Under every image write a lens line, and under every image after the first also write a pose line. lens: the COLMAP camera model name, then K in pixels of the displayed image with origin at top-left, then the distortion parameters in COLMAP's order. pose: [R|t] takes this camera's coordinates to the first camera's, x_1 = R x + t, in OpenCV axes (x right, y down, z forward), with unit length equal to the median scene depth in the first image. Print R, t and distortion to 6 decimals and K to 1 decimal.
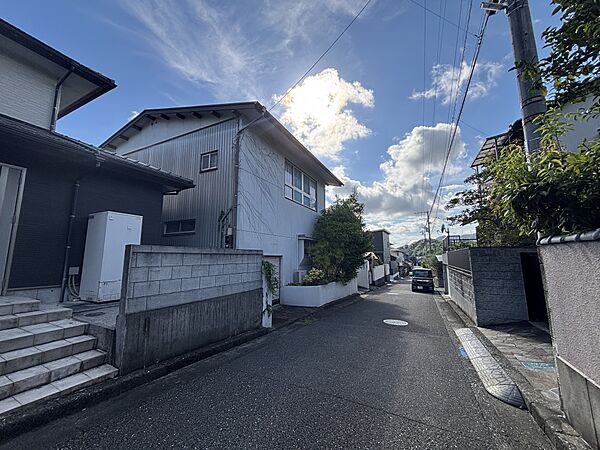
lens RADIAL K [[244.5, 0, 300.0], [0, 244.5, 225.0], [0, 0, 1]] dist [-0.000505, 0.000136]
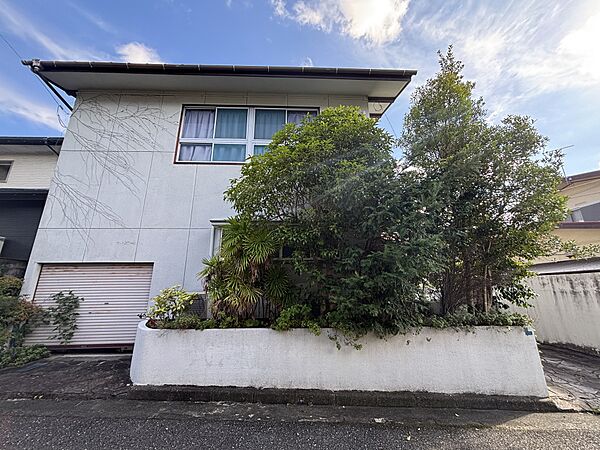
lens RADIAL K [[244.5, 0, 300.0], [0, 244.5, 225.0], [0, 0, 1]] dist [-0.000505, 0.000136]
pose [[0.470501, -0.225377, -0.853132, 0.652370], [0.123297, 0.974138, -0.189346, 0.214396], [0.873743, -0.016101, 0.486122, 1.160699]]
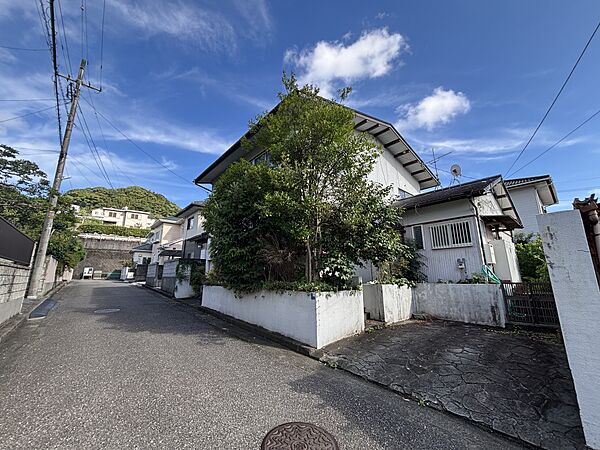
lens RADIAL K [[246.3, 0, 298.4], [0, 246.3, 222.9], [0, 0, 1]] dist [-0.001434, 0.000228]
pose [[-0.397133, -0.188143, -0.898269, 0.989195], [0.129876, 0.957390, -0.257945, 0.356873], [0.908525, -0.219103, -0.355776, 1.990459]]
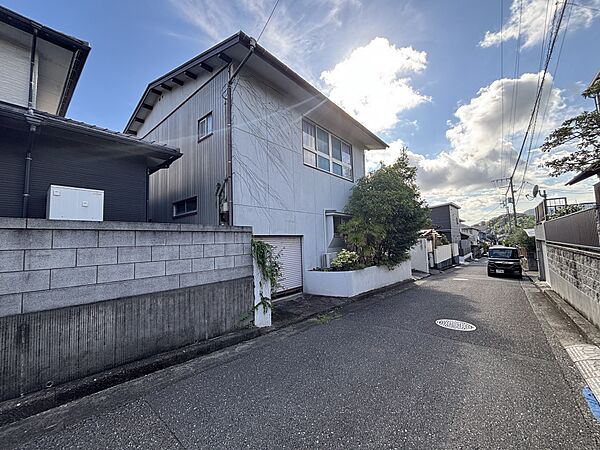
lens RADIAL K [[242.2, 0, 298.9], [0, 242.2, 227.7], [0, 0, 1]] dist [0.000593, 0.000392]
pose [[0.969864, -0.044437, -0.239560, 0.124867], [0.062719, 0.995627, 0.069236, 0.048350], [0.235436, -0.082175, 0.968410, 0.234121]]
